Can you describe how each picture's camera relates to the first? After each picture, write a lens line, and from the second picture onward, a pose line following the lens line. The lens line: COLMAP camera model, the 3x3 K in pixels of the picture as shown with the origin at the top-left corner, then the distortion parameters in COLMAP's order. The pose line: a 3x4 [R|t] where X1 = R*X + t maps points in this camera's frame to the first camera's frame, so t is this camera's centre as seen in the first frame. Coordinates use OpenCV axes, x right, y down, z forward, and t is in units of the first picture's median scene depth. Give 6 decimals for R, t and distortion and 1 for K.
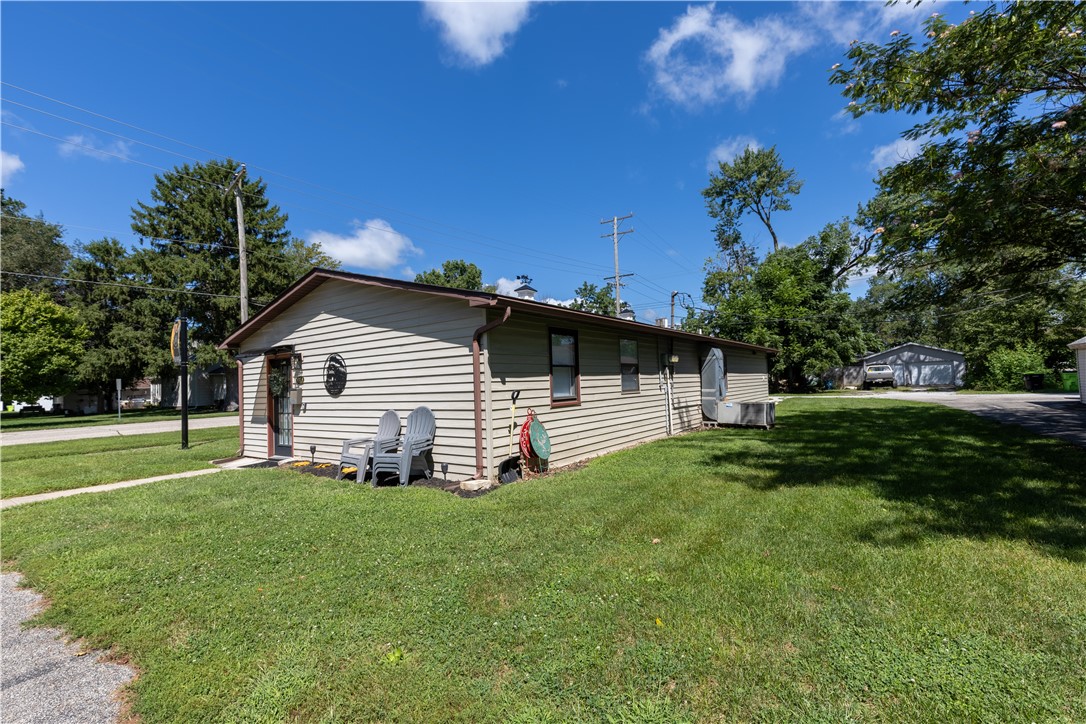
lens RADIAL K [[484.2, 0, 542.7], [0, 484.2, 365.7], [0, 0, 1]] dist [0.008405, -0.001143]
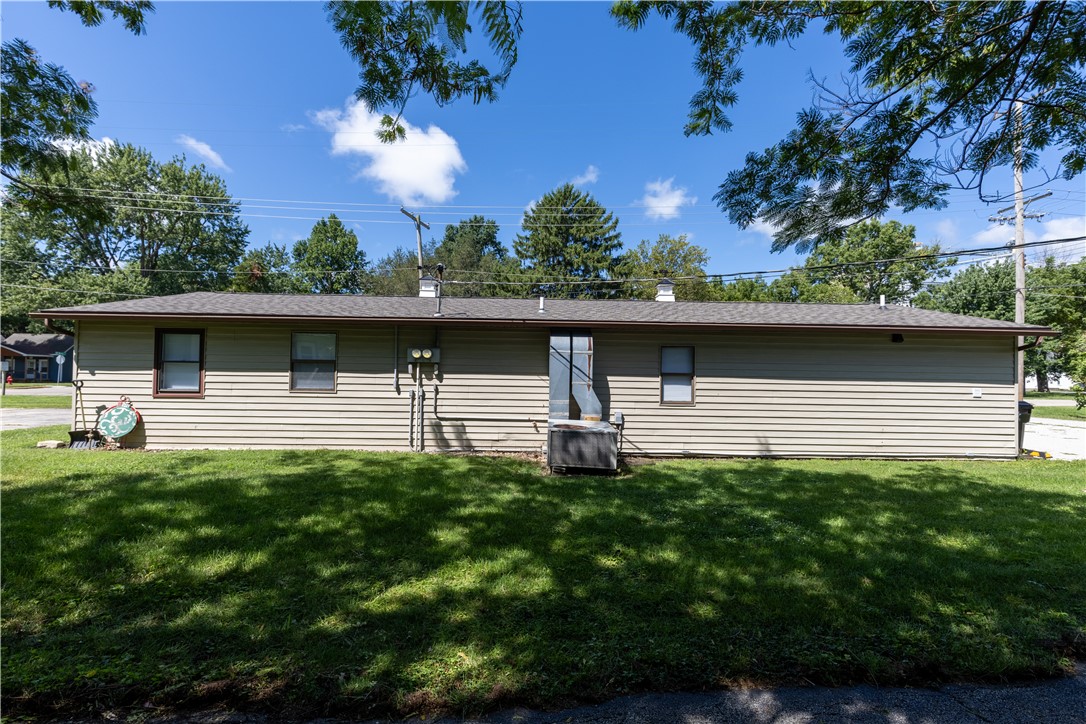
lens RADIAL K [[484.2, 0, 542.7], [0, 484.2, 365.7], [0, 0, 1]] dist [0.008405, -0.001143]
pose [[0.607841, 0.011846, -0.793970, 1.209255], [-0.004677, 0.999925, 0.011338, -0.006046], [0.794045, -0.003178, 0.607851, 0.820733]]
